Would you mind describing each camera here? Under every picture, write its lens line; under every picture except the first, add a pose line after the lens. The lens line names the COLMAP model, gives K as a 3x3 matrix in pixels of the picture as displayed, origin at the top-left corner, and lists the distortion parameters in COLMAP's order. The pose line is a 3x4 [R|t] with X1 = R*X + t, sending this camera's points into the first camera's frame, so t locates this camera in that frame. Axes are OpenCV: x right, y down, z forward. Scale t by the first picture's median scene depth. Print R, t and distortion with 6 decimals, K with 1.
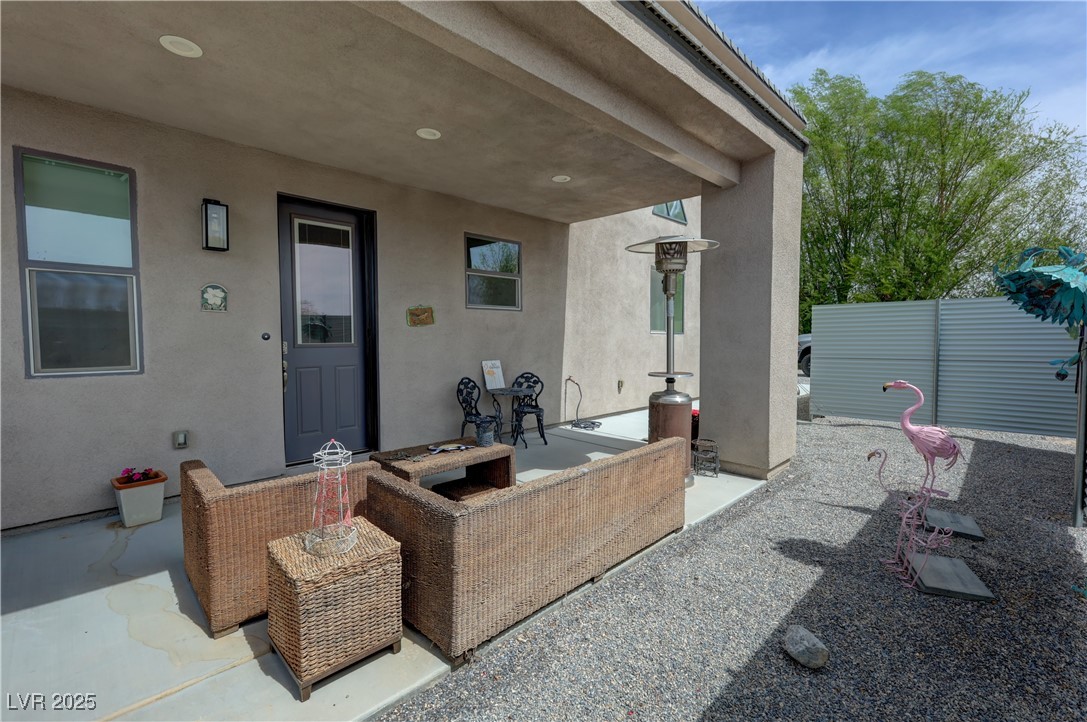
lens RADIAL K [[471.8, 0, 544.2], [0, 471.8, 359.2], [0, 0, 1]] dist [-0.005400, -0.001172]
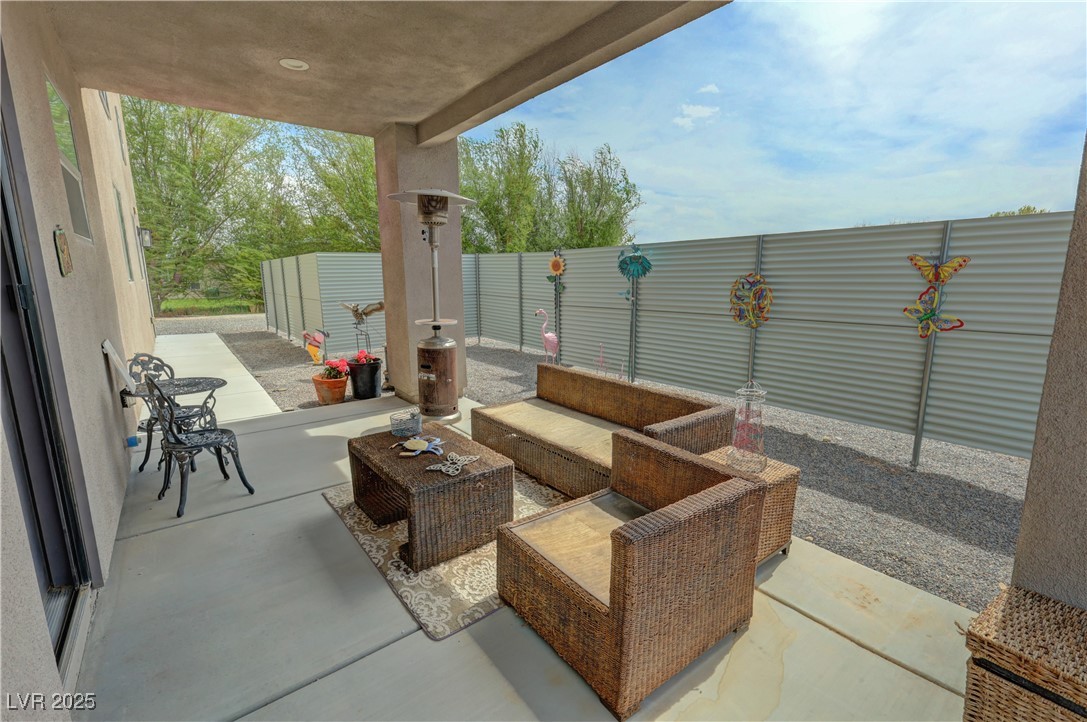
lens RADIAL K [[471.8, 0, 543.5], [0, 471.8, 359.8], [0, 0, 1]] dist [-0.005400, -0.001172]
pose [[0.122294, -0.179994, 0.976036, -0.652779], [0.049345, 0.983304, 0.175151, -0.050579], [-0.991267, 0.026743, 0.129134, 0.526114]]
